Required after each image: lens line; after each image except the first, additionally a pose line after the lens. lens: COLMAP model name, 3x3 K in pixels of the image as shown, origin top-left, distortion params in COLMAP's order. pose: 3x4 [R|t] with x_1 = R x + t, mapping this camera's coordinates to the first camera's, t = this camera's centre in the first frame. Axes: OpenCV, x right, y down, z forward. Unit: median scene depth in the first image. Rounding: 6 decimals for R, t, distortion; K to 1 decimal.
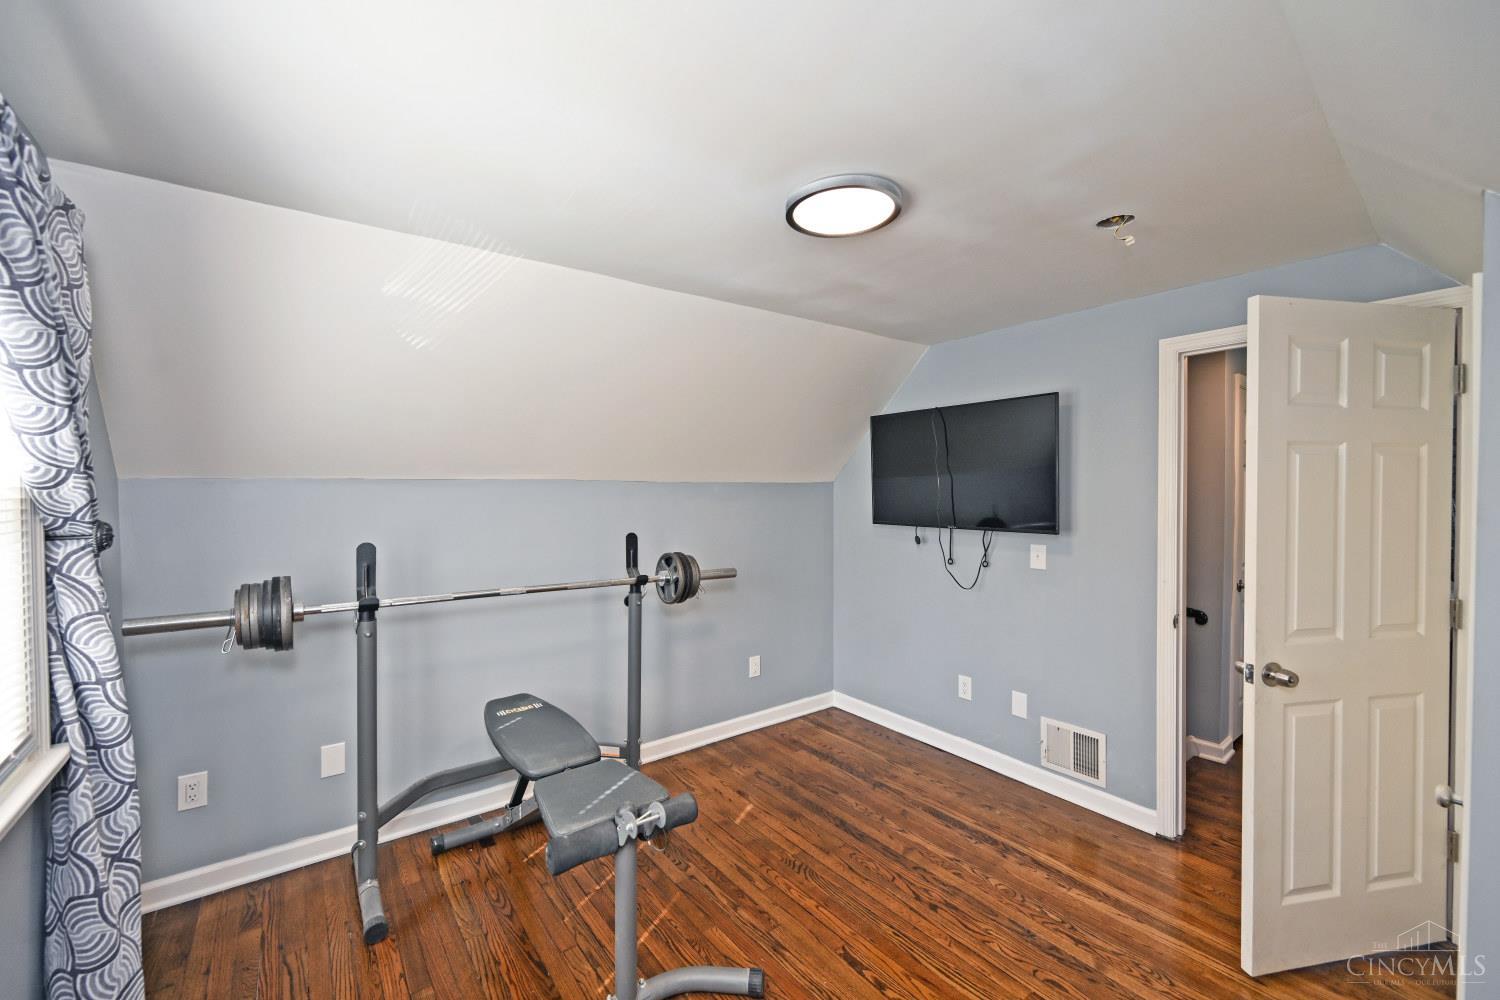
lens RADIAL K [[600.8, 0, 757.4], [0, 600.8, 495.2], [0, 0, 1]] dist [-0.002640, 0.000022]
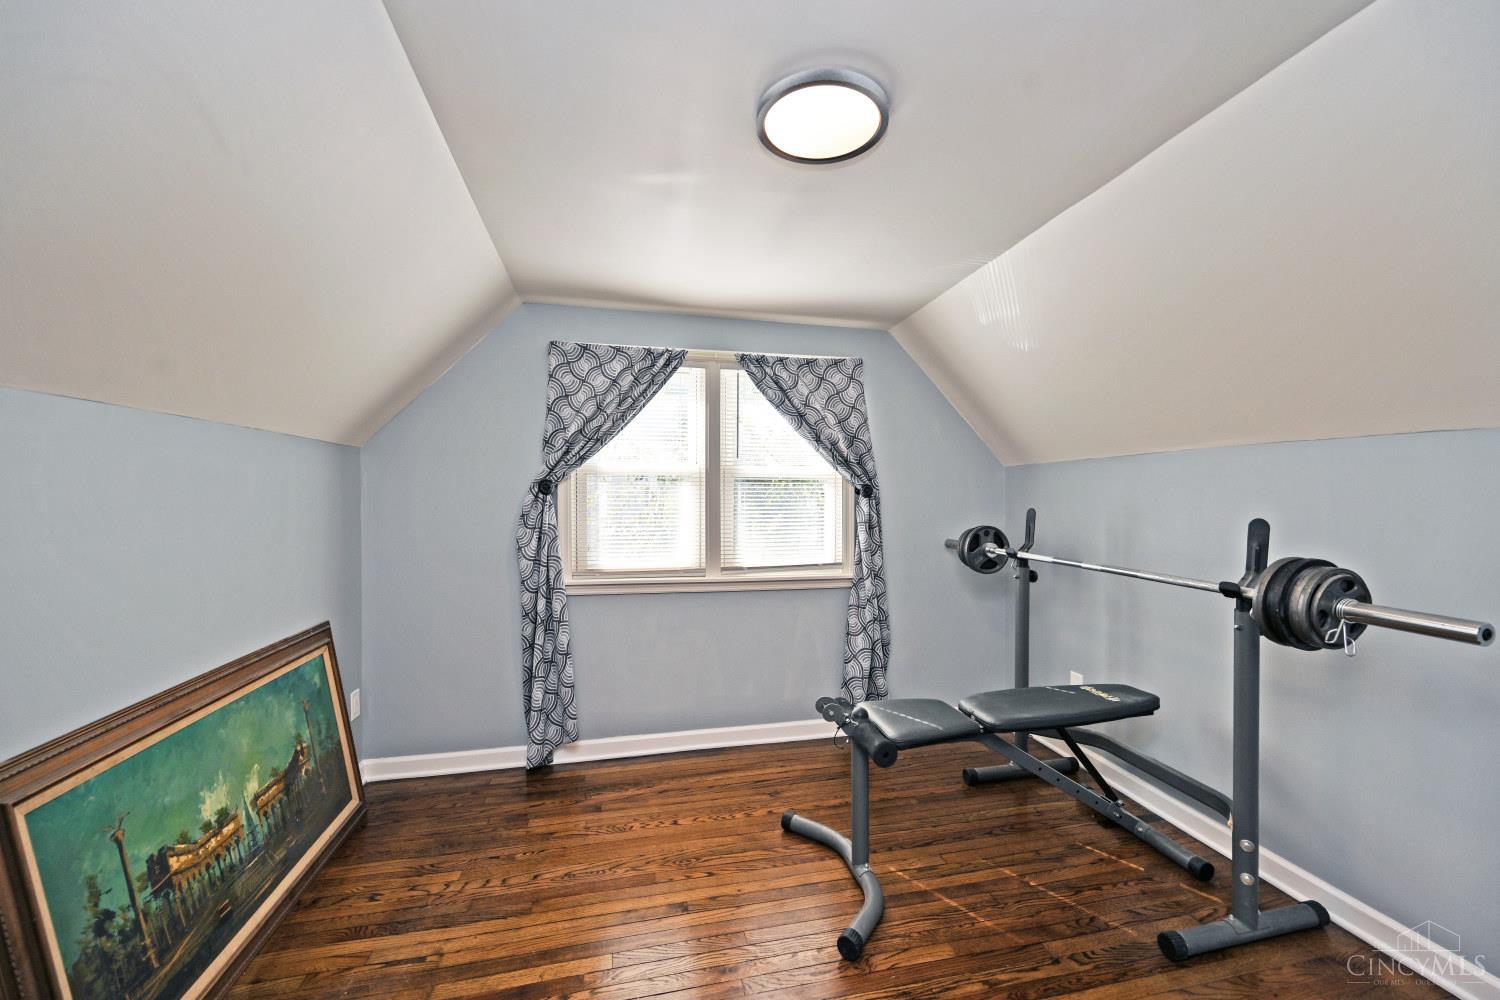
lens RADIAL K [[600.8, 0, 756.7], [0, 600.8, 502.9], [0, 0, 1]] dist [-0.002640, 0.000022]
pose [[-0.435880, 0.002351, -0.900002, 0.706611], [-0.006934, 0.999958, 0.005971, 0.057007], [0.899978, 0.008843, -0.435846, 0.950653]]
